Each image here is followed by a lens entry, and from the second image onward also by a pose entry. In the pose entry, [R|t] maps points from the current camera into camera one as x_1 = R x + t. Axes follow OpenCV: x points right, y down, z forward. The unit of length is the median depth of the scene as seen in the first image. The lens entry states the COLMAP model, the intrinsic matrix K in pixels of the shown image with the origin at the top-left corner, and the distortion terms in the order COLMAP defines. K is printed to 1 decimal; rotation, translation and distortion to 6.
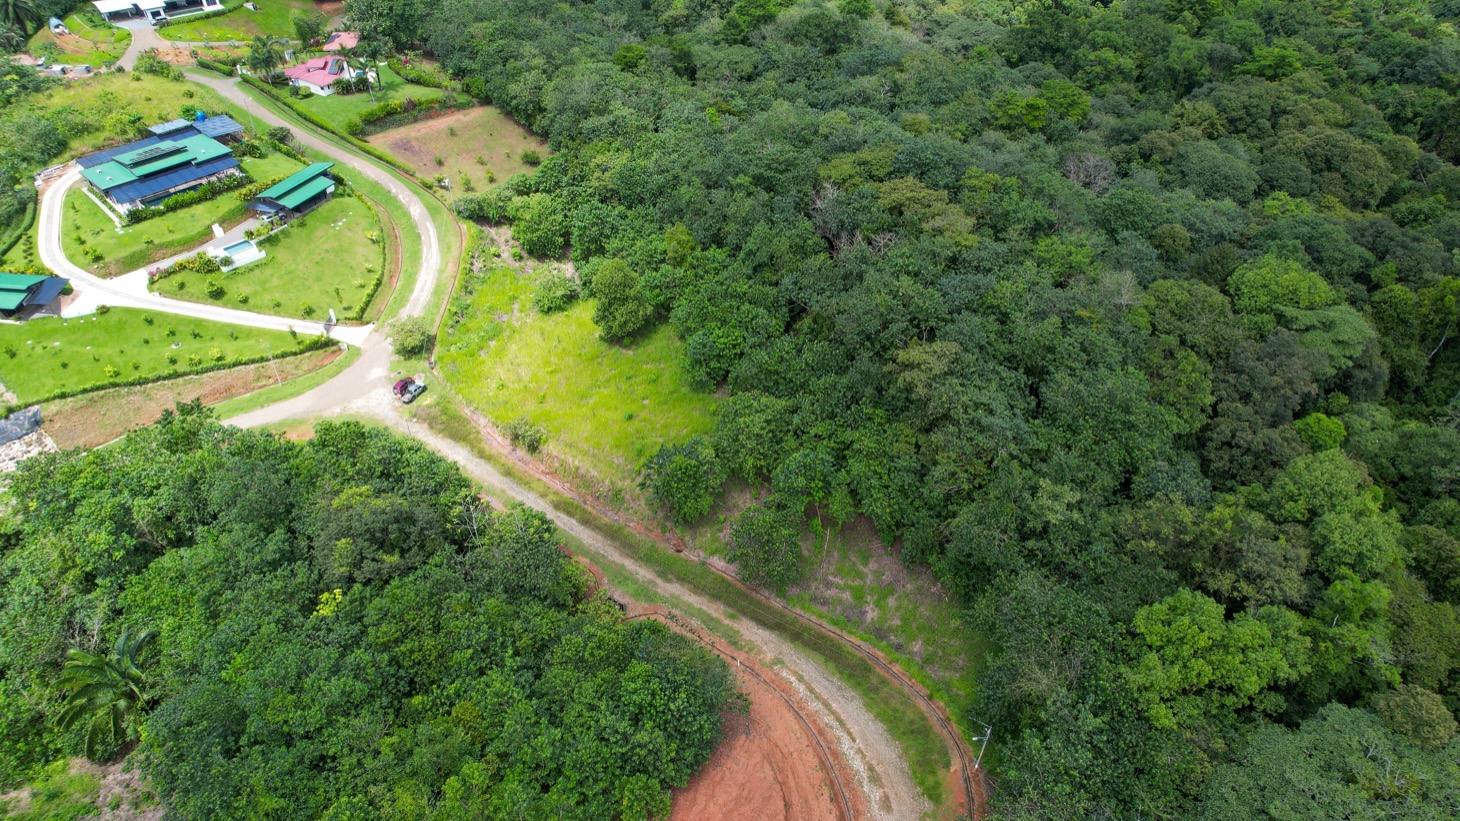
lens RADIAL K [[910.2, 0, 732.2], [0, 910.2, 413.1], [0, 0, 1]] dist [-0.044385, 0.026963]
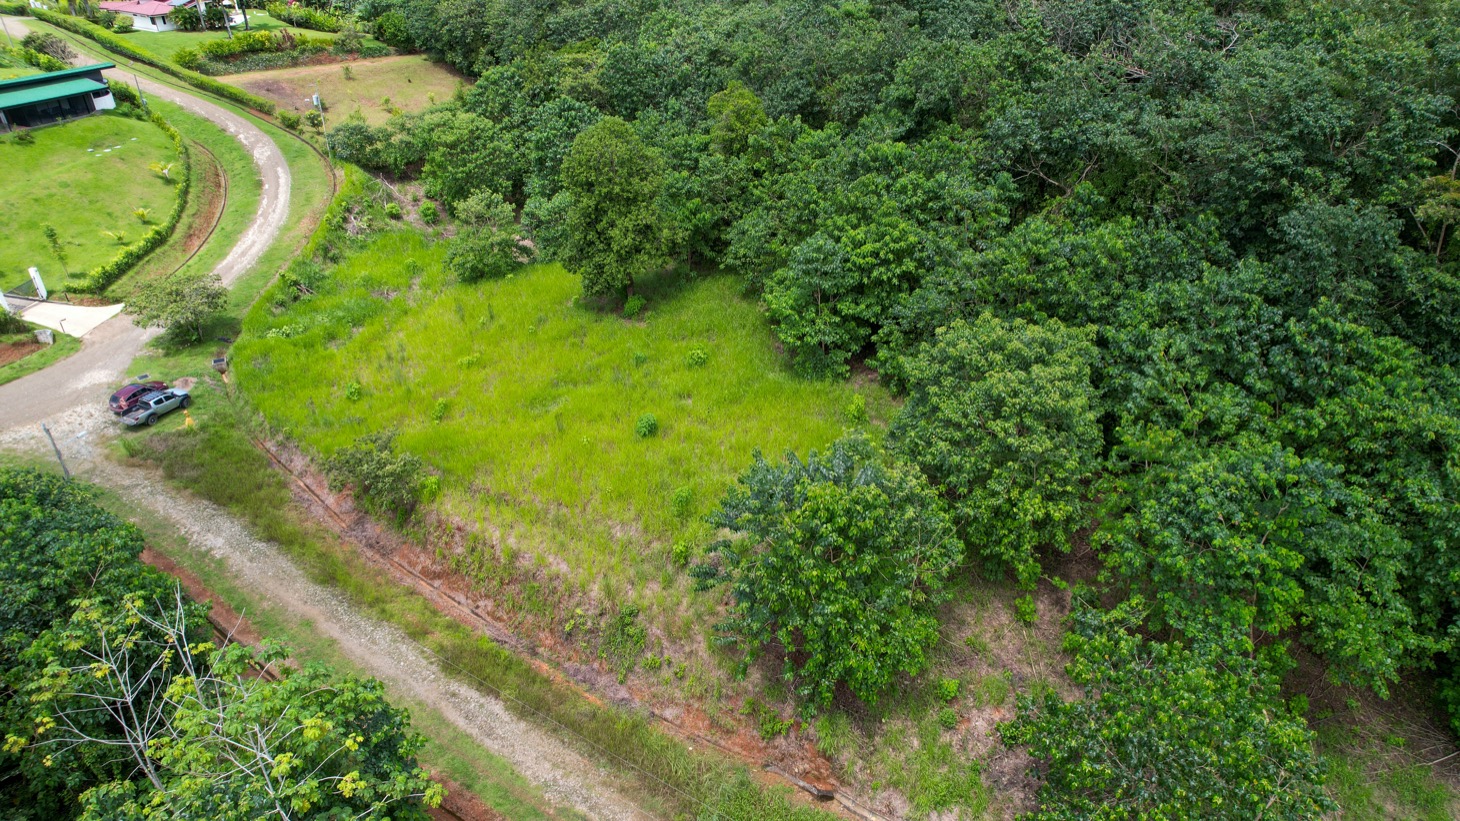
lens RADIAL K [[910.2, 0, 728.6], [0, 910.2, 404.4], [0, 0, 1]] dist [-0.044385, 0.026963]
pose [[0.999461, -0.020729, 0.025463, -0.077281], [0.024985, 0.983313, -0.180197, 0.057954], [-0.021303, 0.180736, 0.983301, 0.528510]]
